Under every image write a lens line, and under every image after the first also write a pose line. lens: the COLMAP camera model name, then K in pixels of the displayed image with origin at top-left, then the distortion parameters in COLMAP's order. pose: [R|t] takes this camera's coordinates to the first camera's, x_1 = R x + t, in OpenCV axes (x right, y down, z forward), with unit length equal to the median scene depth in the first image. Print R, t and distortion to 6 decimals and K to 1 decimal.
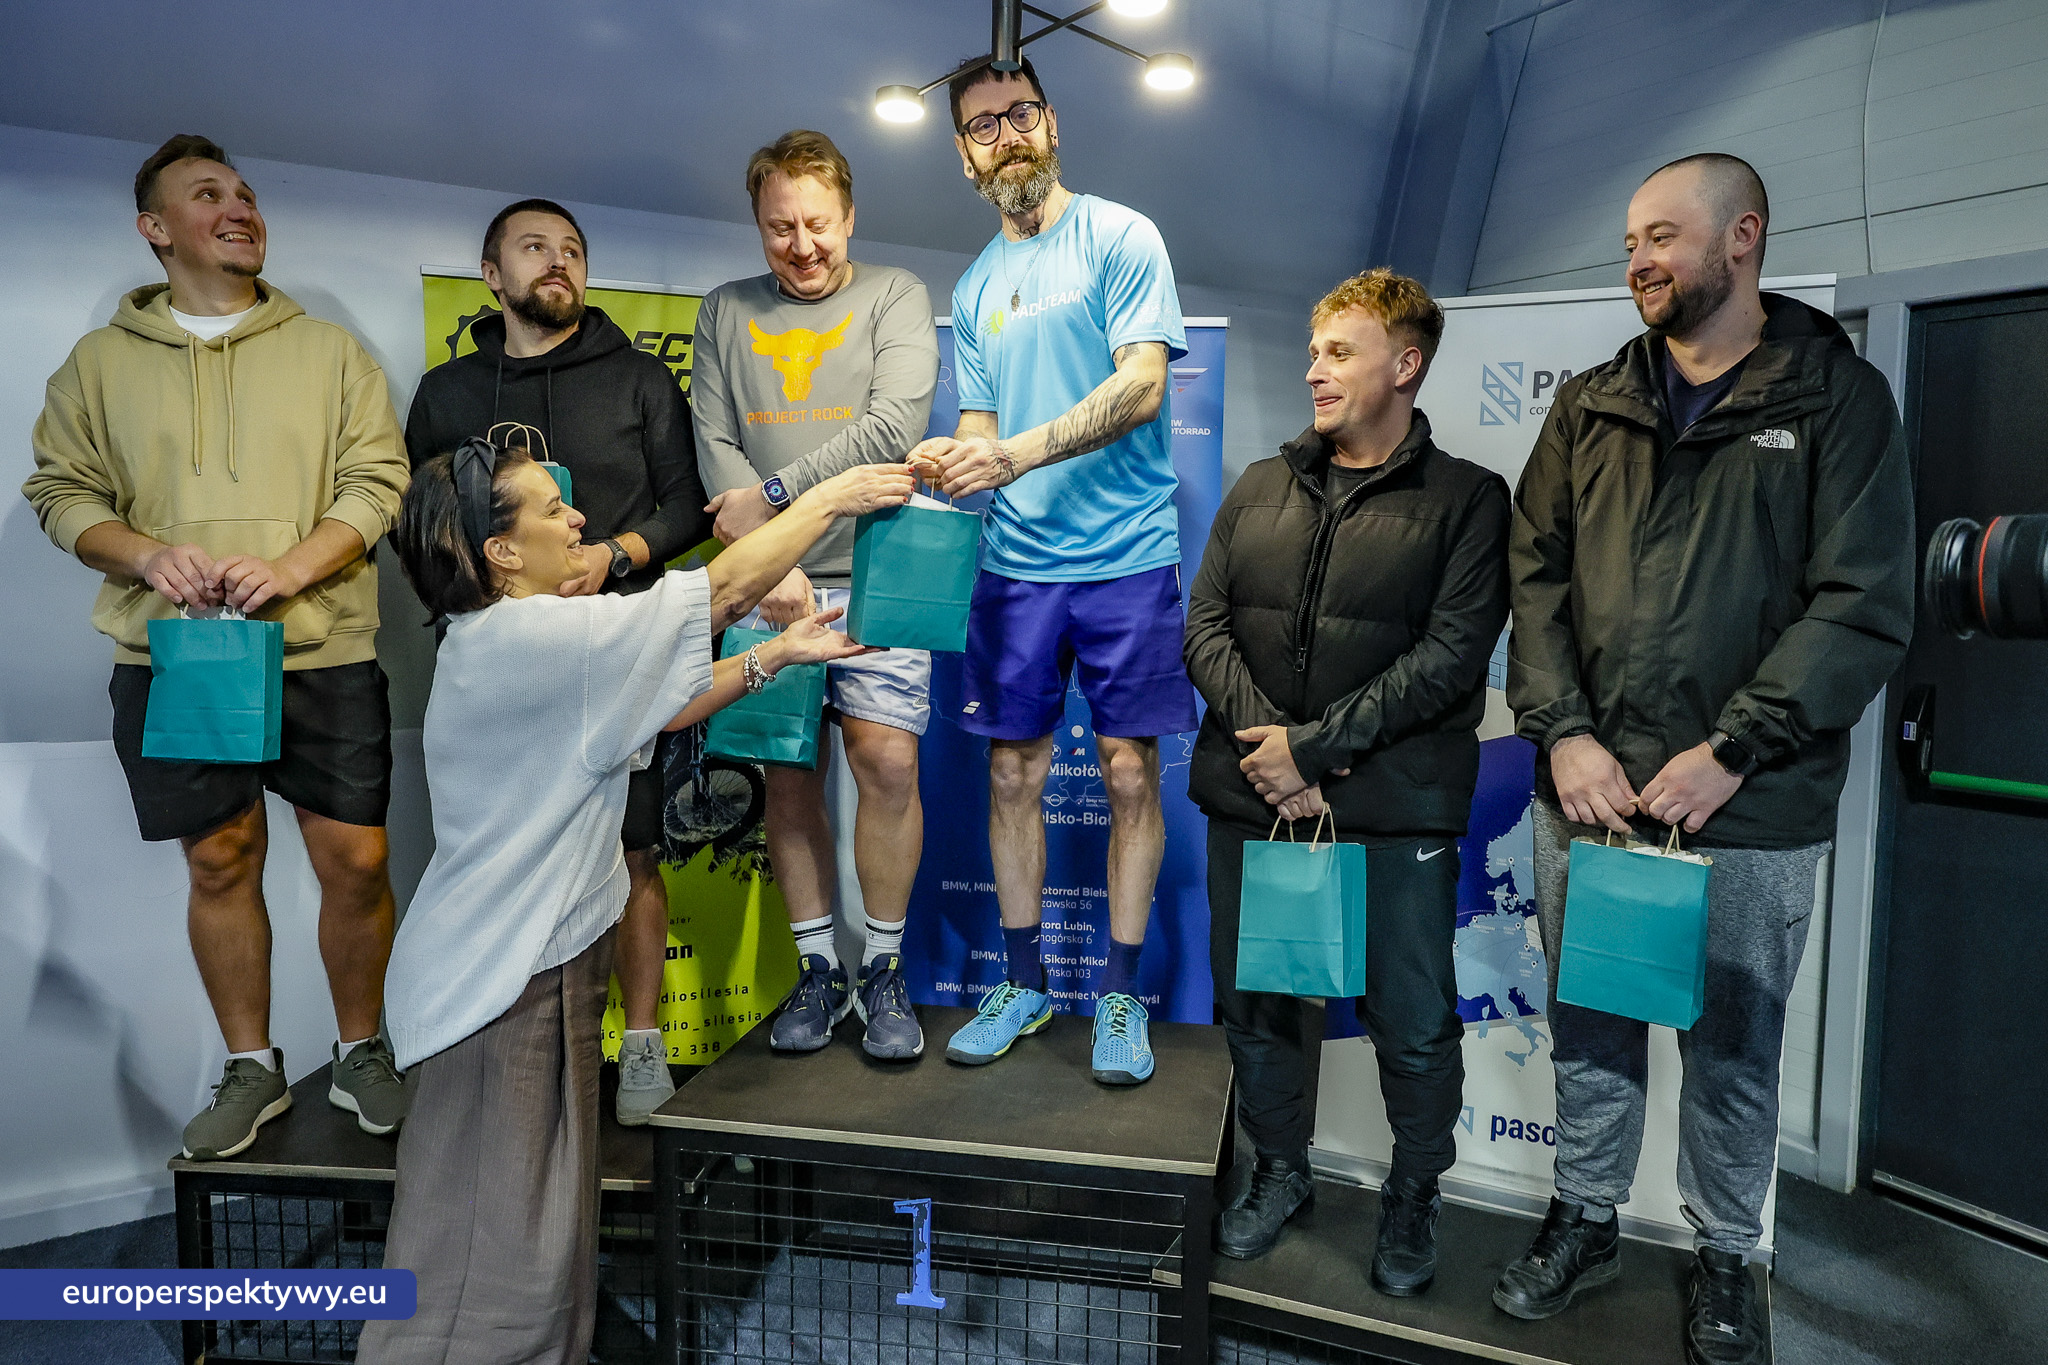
lens RADIAL K [[1418.1, 0, 1068.2], [0, 1418.1, 658.0], [0, 0, 1]] dist [-0.028479, 0.047029]
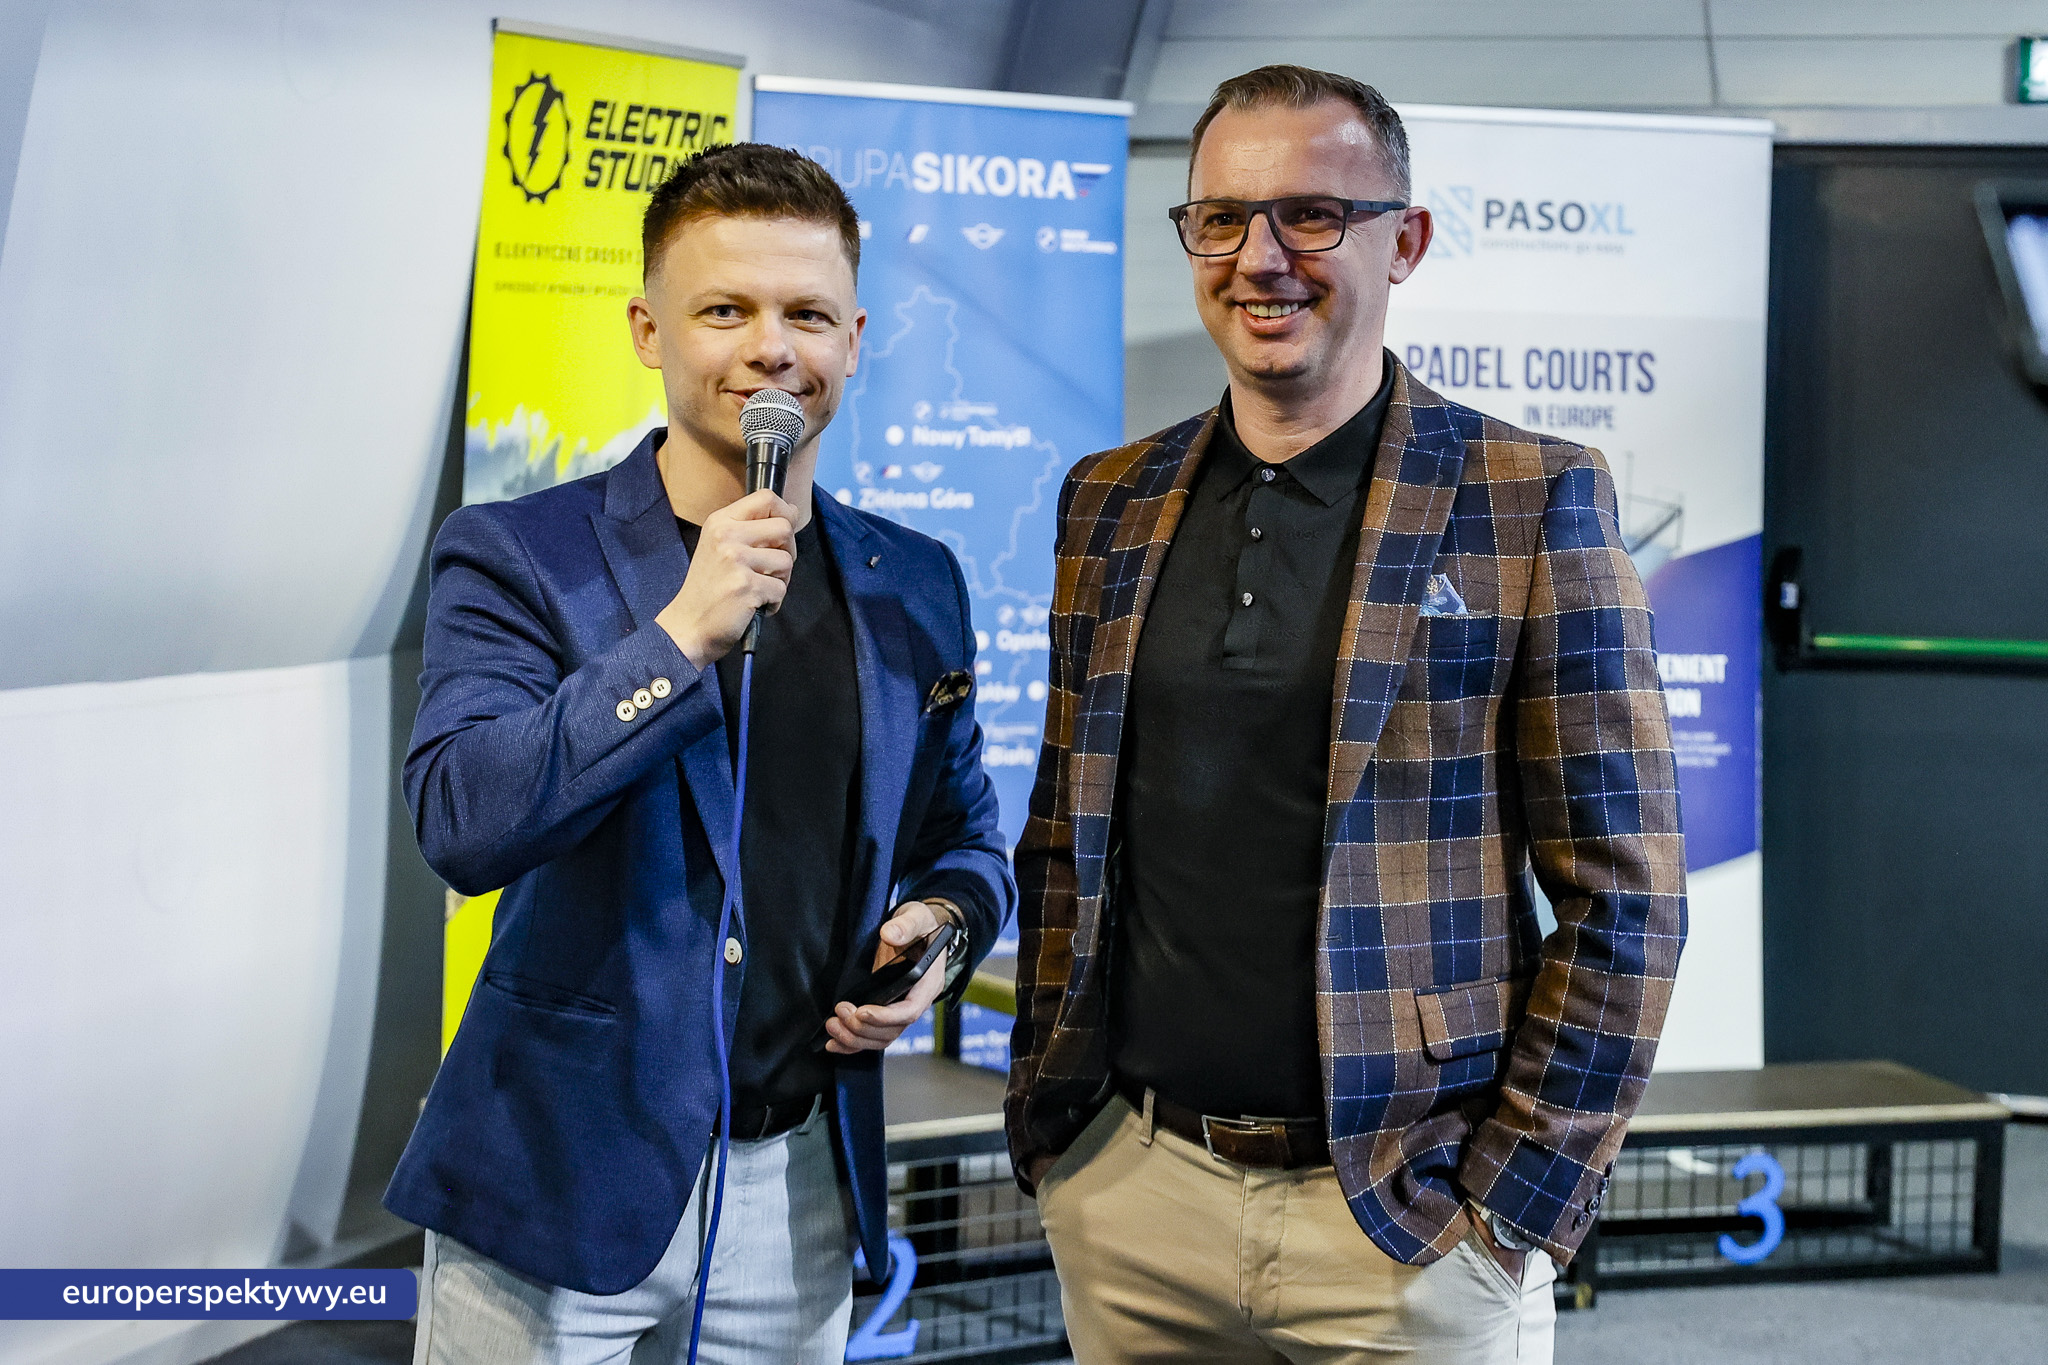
lens RADIAL K [[4162.5, 0, 1220.0], [0, 4162.5, 572.3], [0, 0, 1]] dist [0.076331, 0.000000]
pose [[0.740925, -0.027949, 0.671006, -1.510802], [0.042968, 0.999059, -0.005832, 0.035168], [-0.670212, 0.033153, 0.741429, -0.781318]]
